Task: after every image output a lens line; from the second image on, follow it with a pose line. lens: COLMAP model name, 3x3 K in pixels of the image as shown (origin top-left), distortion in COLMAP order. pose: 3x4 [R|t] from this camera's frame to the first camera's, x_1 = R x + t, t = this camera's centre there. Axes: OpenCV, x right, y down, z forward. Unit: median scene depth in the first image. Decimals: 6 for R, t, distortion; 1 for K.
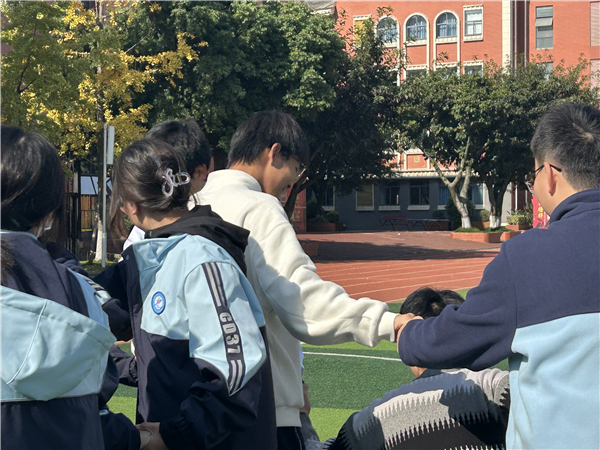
lens RADIAL K [[1308.8, 0, 299.9], [0, 1308.8, 224.9], [0, 0, 1]] dist [0.056318, 0.000000]
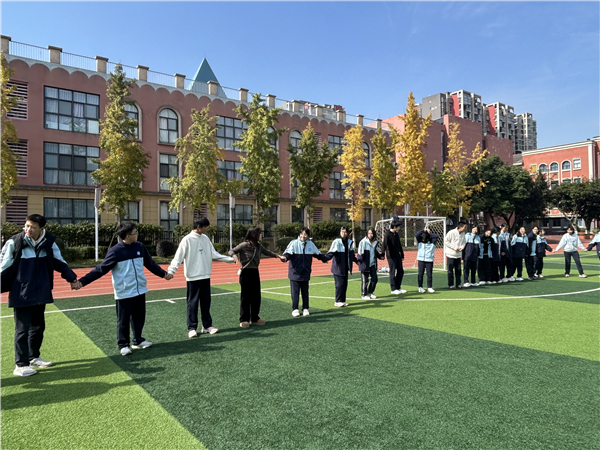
lens RADIAL K [[424.0, 0, 300.4], [0, 424.0, 225.9], [0, 0, 1]] dist [-0.006157, -0.002372]
pose [[0.901312, -0.014705, -0.432921, -0.022367], [0.005885, 0.999747, -0.021708, 0.000679], [0.433131, 0.017018, 0.901170, -0.140246]]
